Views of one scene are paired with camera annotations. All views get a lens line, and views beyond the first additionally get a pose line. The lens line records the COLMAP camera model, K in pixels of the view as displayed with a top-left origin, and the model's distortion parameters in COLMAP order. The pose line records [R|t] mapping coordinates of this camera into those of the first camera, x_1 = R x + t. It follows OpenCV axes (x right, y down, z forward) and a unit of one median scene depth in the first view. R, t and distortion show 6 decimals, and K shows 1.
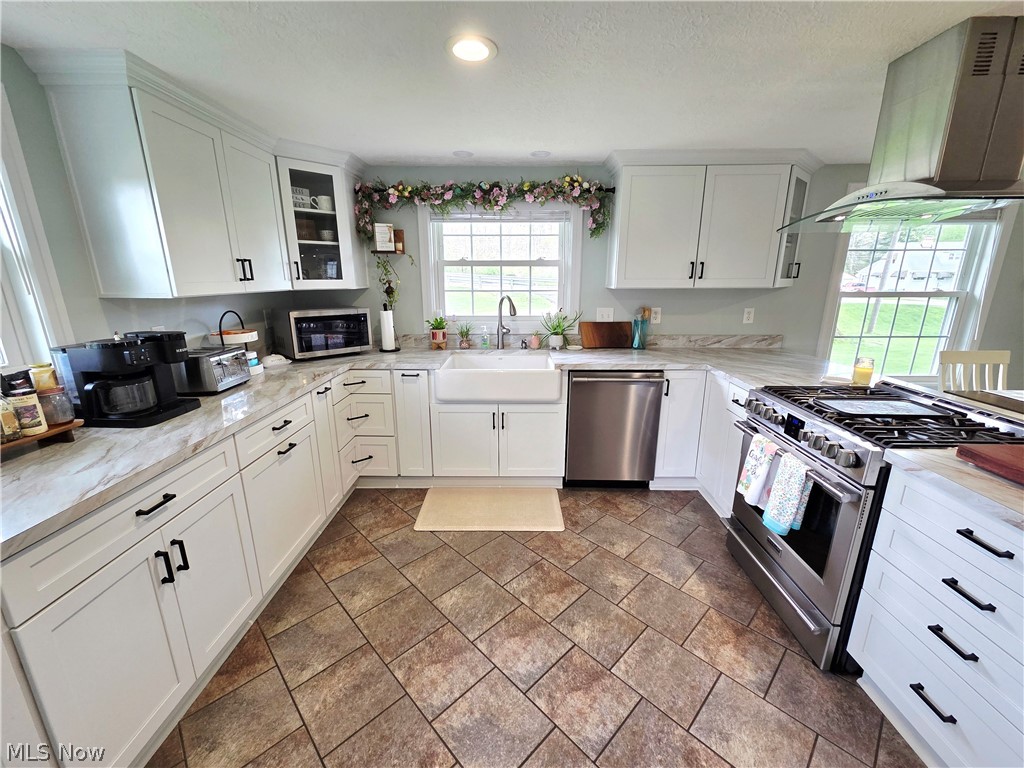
lens RADIAL K [[416.9, 0, 510.1], [0, 416.9, 385.4], [0, 0, 1]] dist [0.002856, 0.000160]
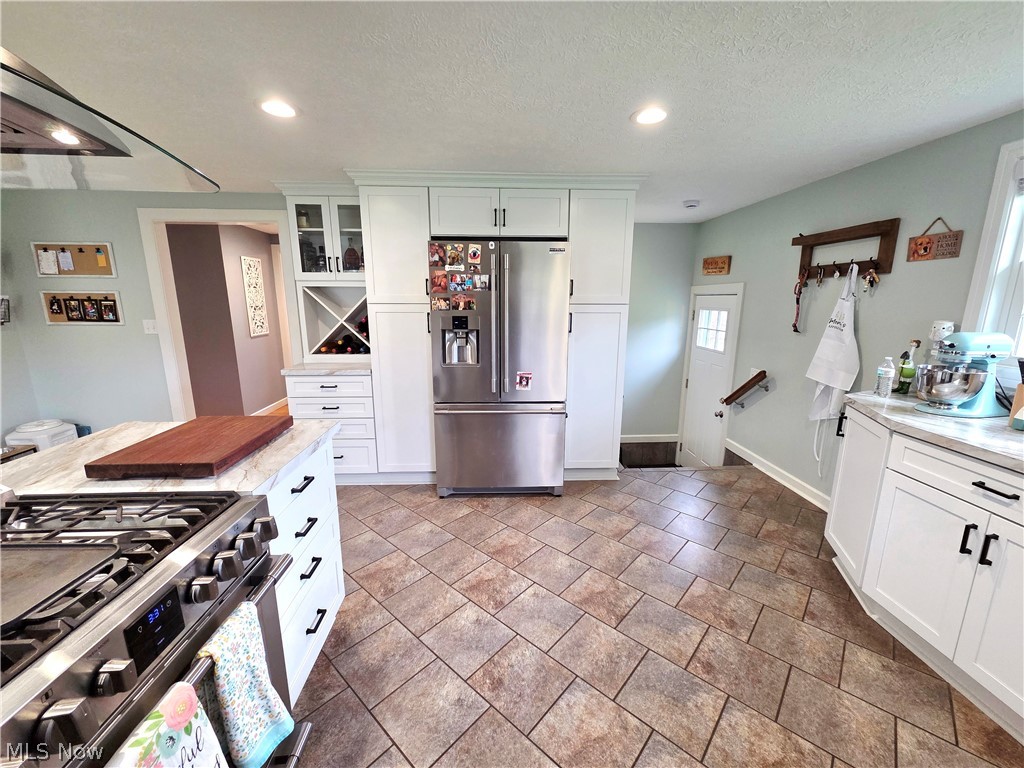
lens RADIAL K [[416.9, 0, 509.9], [0, 416.9, 381.8], [0, 0, 1]] dist [0.002856, 0.000160]
pose [[-0.997915, 0.010208, -0.063731, 0.228778], [-0.019097, 0.896508, 0.442617, -0.202321], [0.061654, 0.442911, -0.894443, 0.832668]]
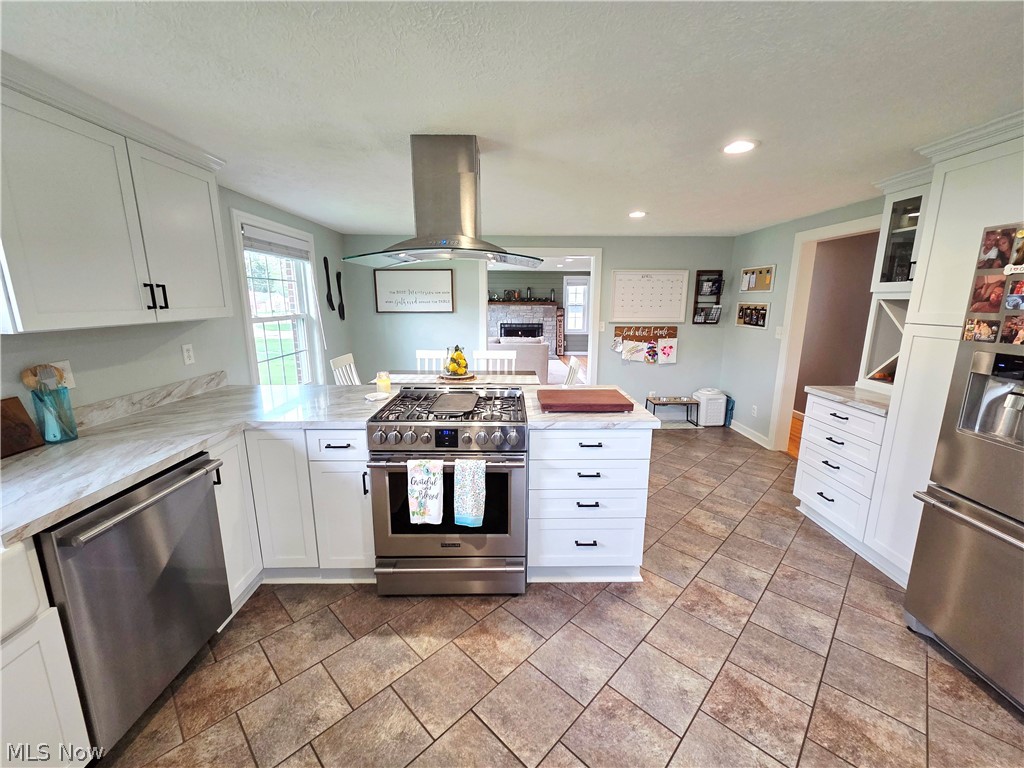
lens RADIAL K [[416.9, 0, 516.3], [0, 416.9, 384.5], [0, 0, 1]] dist [0.002856, 0.000160]
pose [[-0.034577, -0.202380, 0.978697, -0.255618], [0.252306, 0.945794, 0.204490, -0.140290], [-0.967029, 0.254002, 0.018359, 0.491477]]
